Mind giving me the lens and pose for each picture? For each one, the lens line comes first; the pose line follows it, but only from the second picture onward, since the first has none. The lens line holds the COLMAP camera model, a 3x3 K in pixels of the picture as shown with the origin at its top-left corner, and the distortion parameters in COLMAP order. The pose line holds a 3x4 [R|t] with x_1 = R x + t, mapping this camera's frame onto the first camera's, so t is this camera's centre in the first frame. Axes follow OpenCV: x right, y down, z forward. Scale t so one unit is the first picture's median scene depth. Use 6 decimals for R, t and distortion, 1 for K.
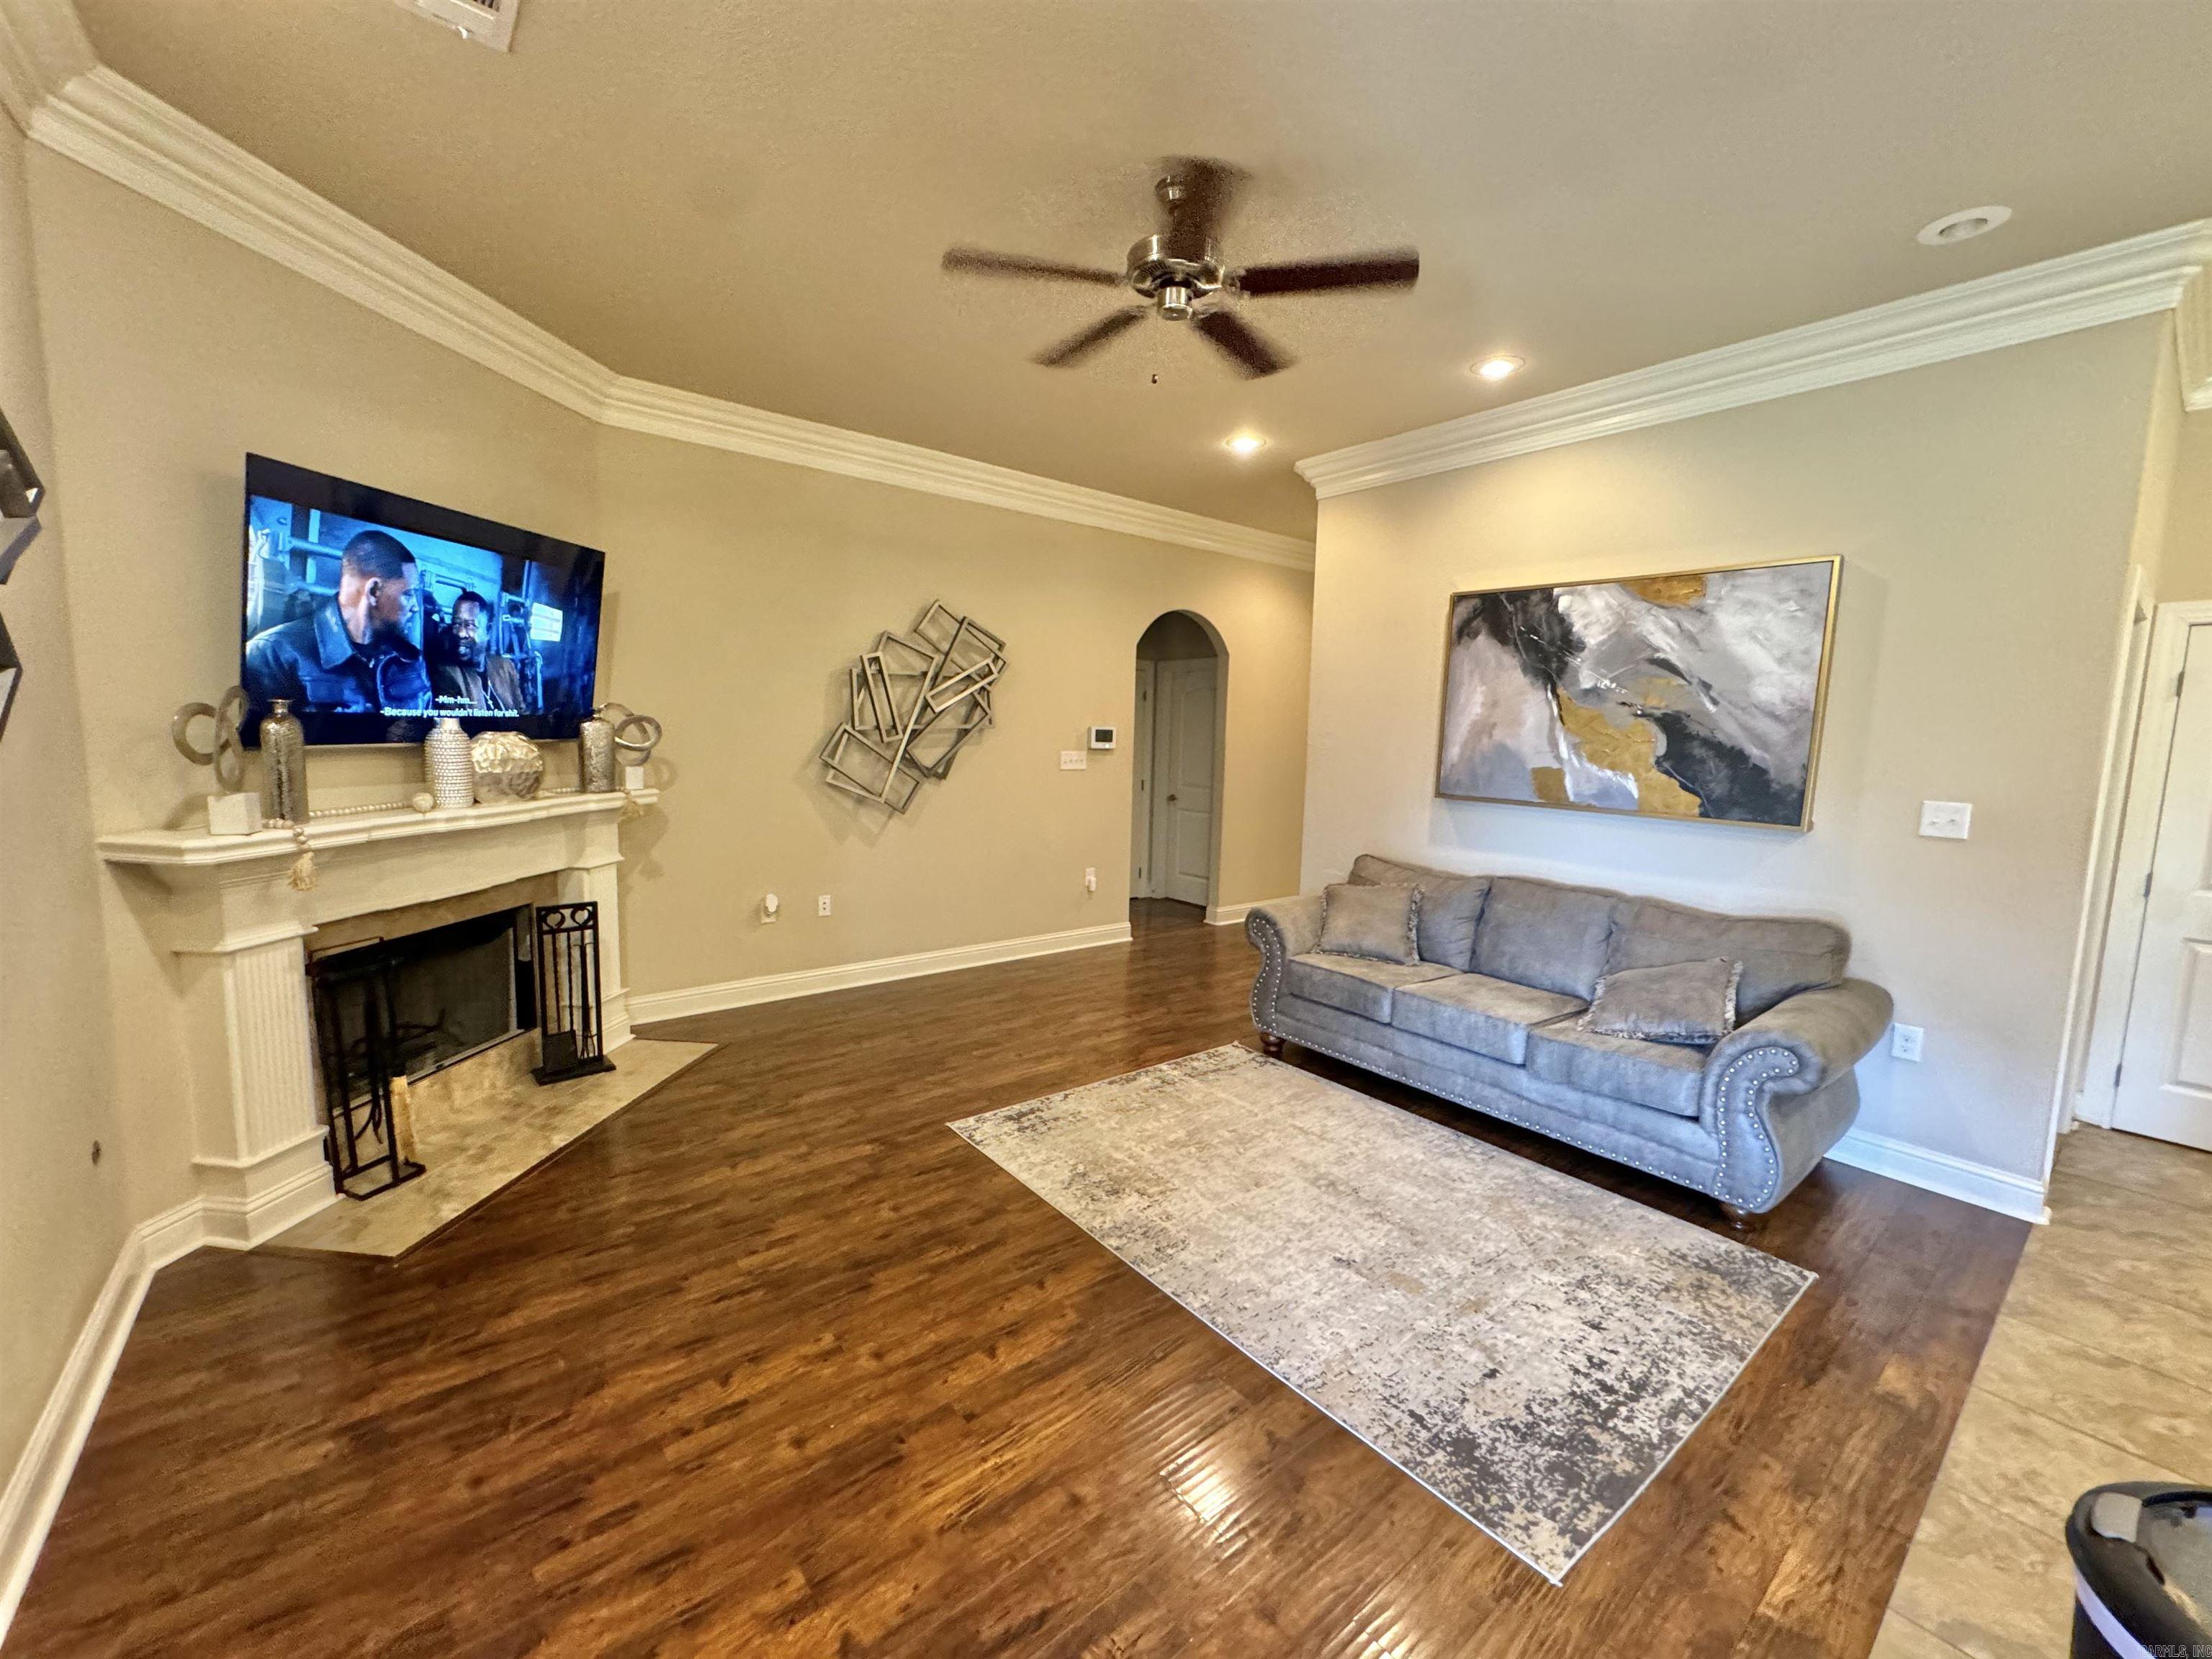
lens RADIAL K [[888.5, 0, 1105.1], [0, 888.5, 824.5], [0, 0, 1]] dist [-0.001396, -0.000020]
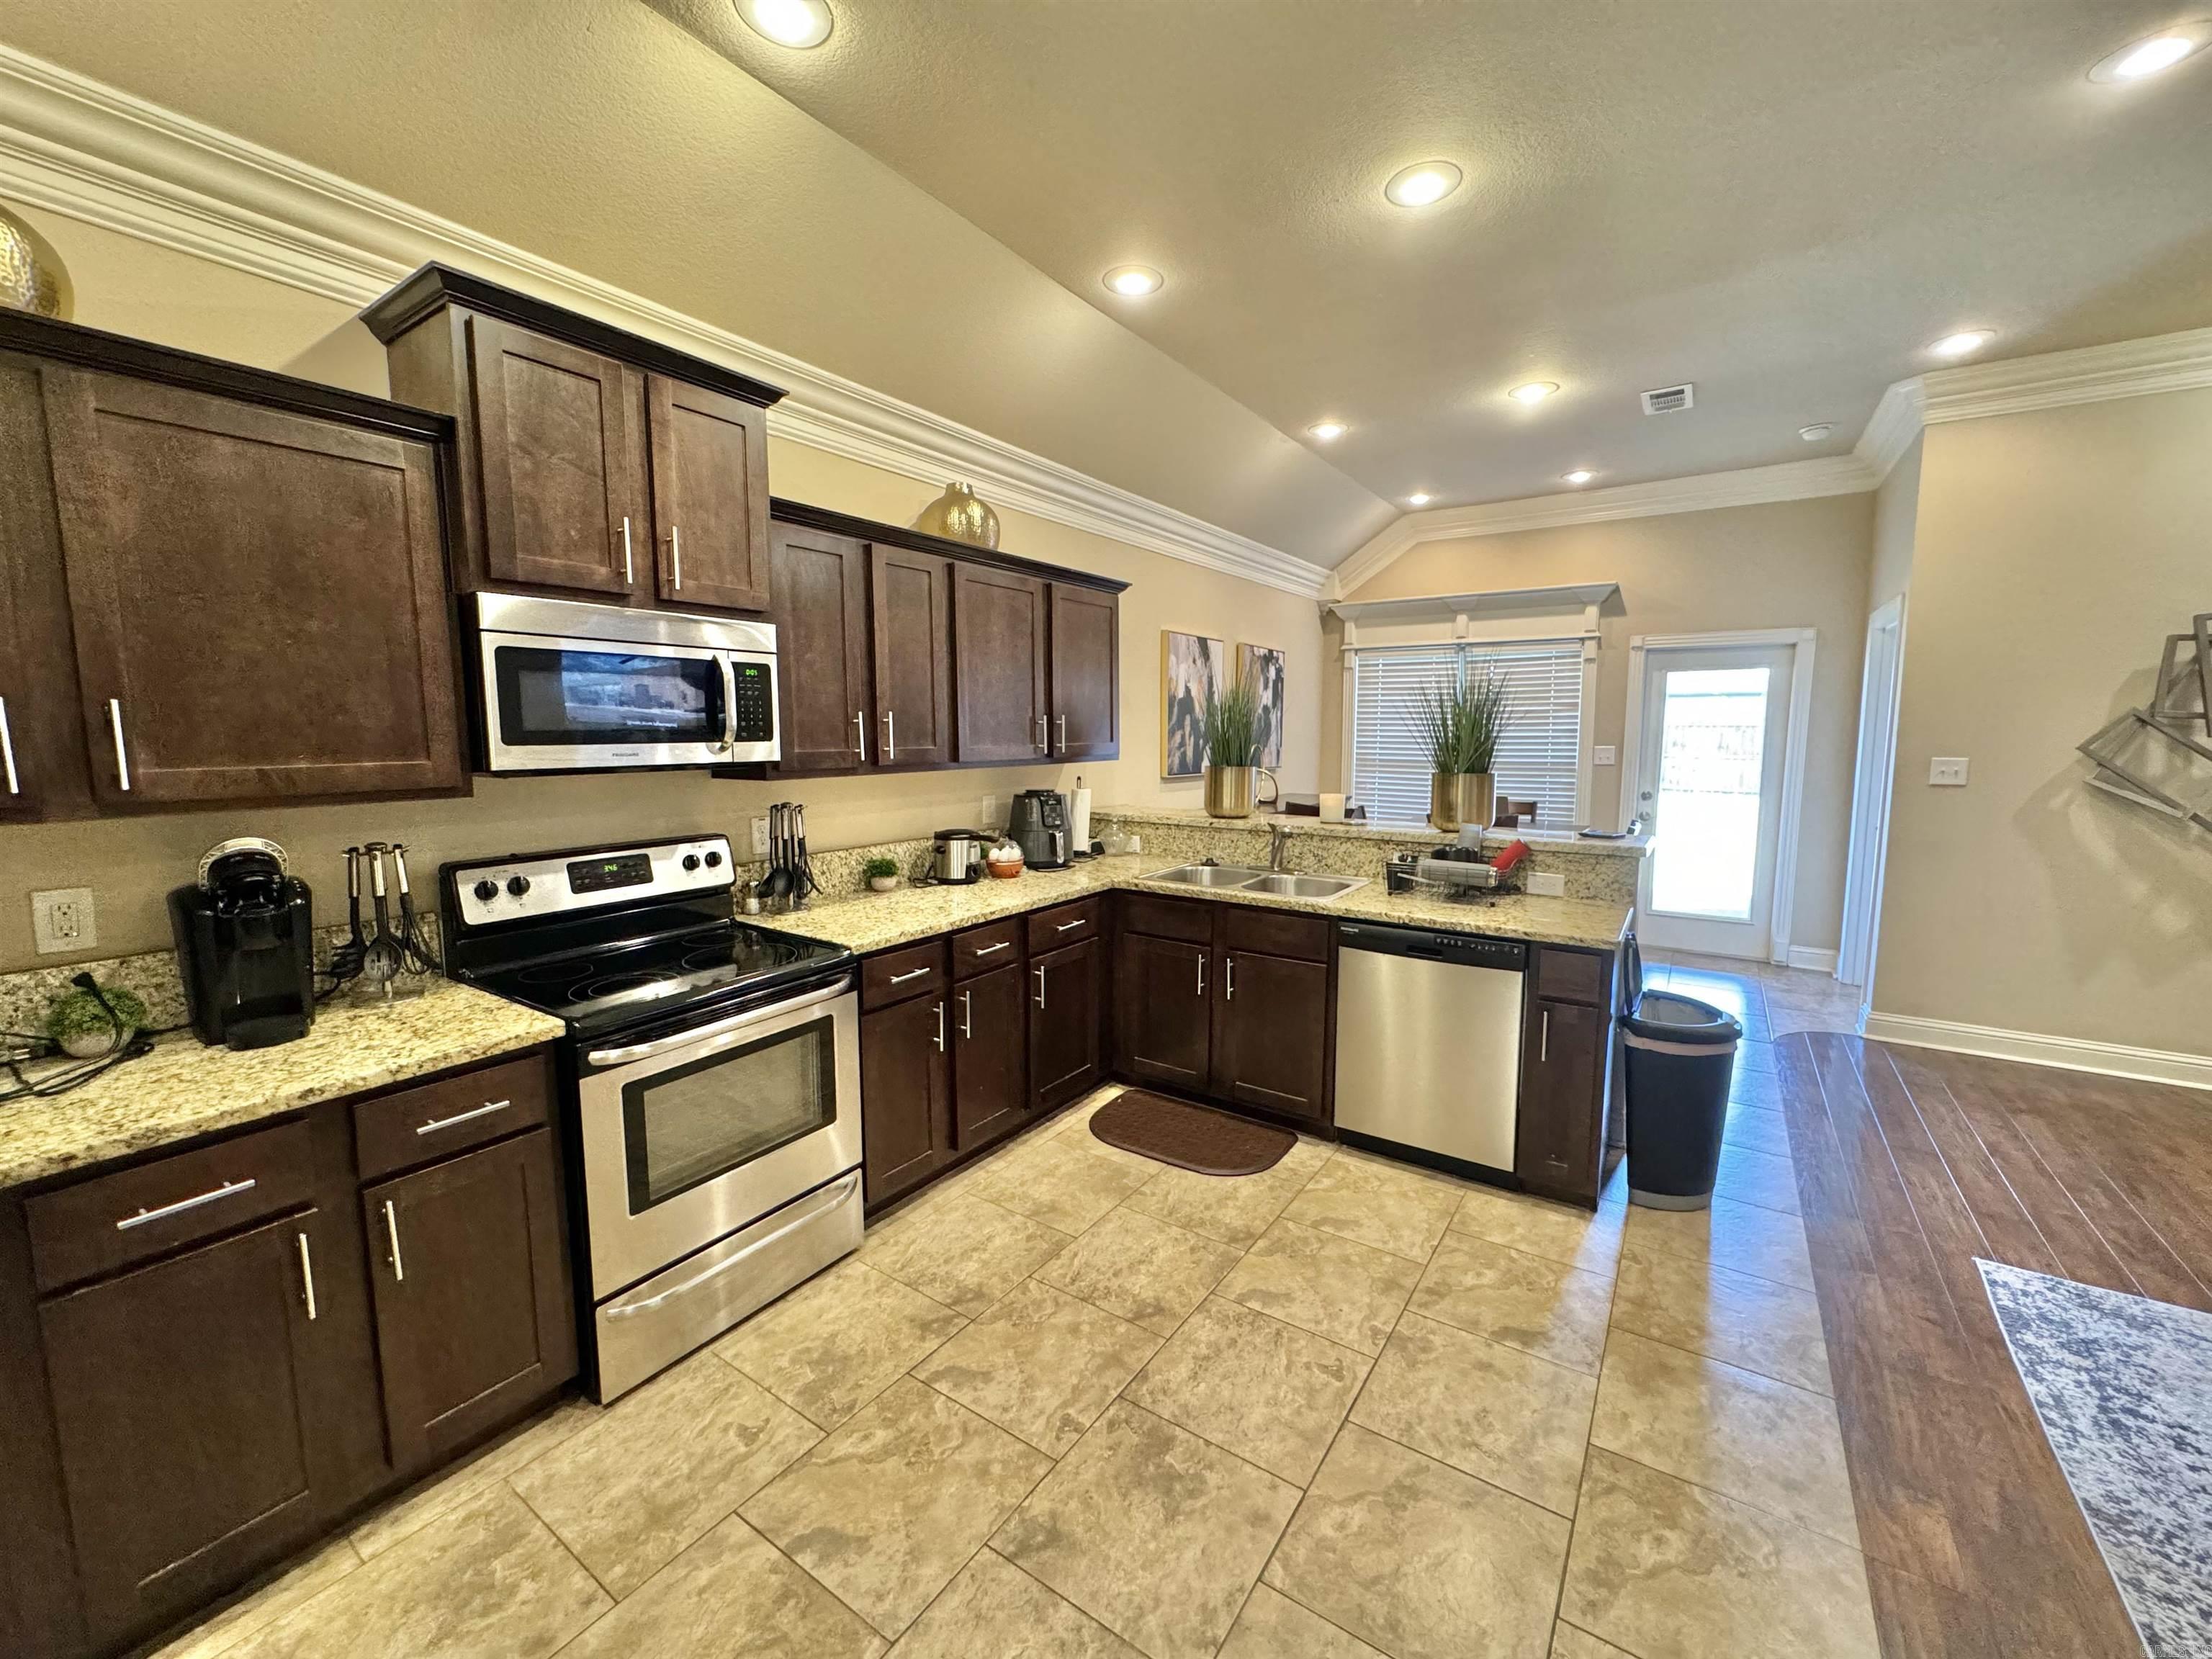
lens RADIAL K [[886.5, 0, 1104.5], [0, 886.5, 825.7], [0, 0, 1]] dist [-0.001668, 0.000618]
pose [[-0.957085, 0.007276, -0.289716, 1.355081], [-0.056360, 0.975925, 0.210697, -0.072320], [0.284274, 0.217984, -0.933633, 1.037262]]
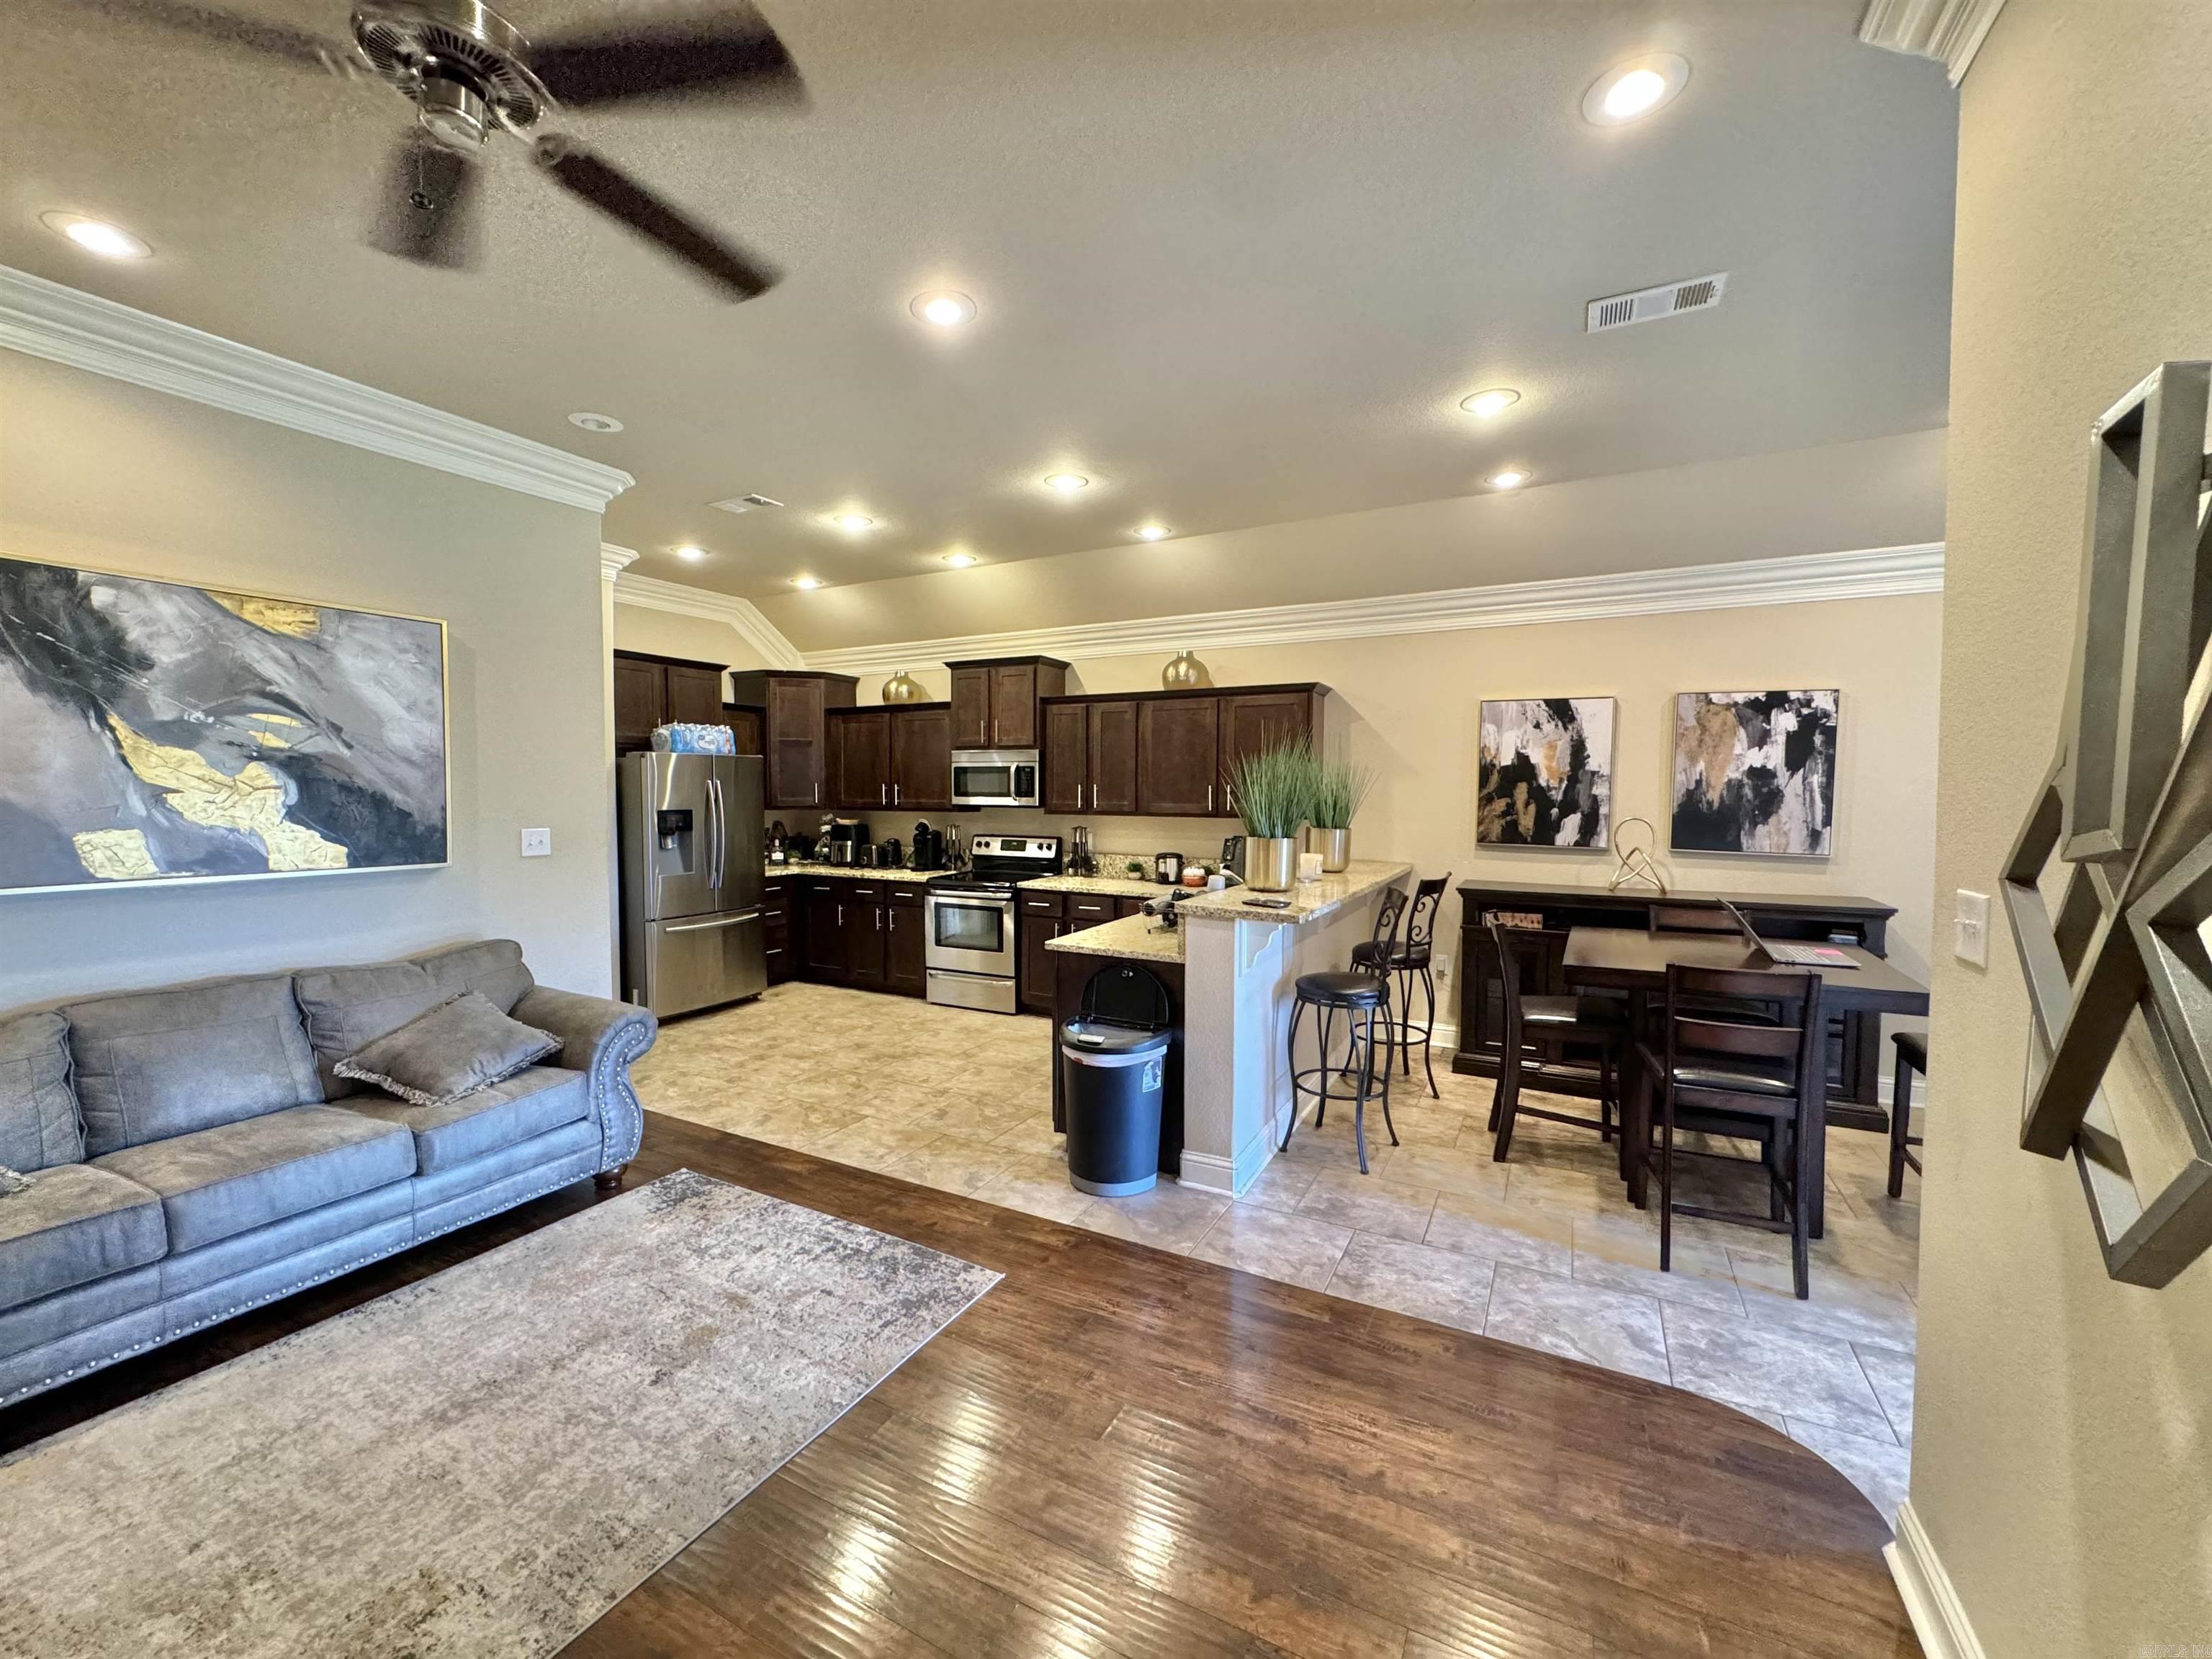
lens RADIAL K [[886.5, 0, 1104.5], [0, 886.5, 825.7], [0, 0, 1]] dist [-0.001668, 0.000618]
pose [[-0.389817, -0.067217, 0.918436, -0.613109], [0.090120, 0.989761, 0.110688, -0.103679], [-0.916472, 0.125918, -0.379768, 0.765342]]
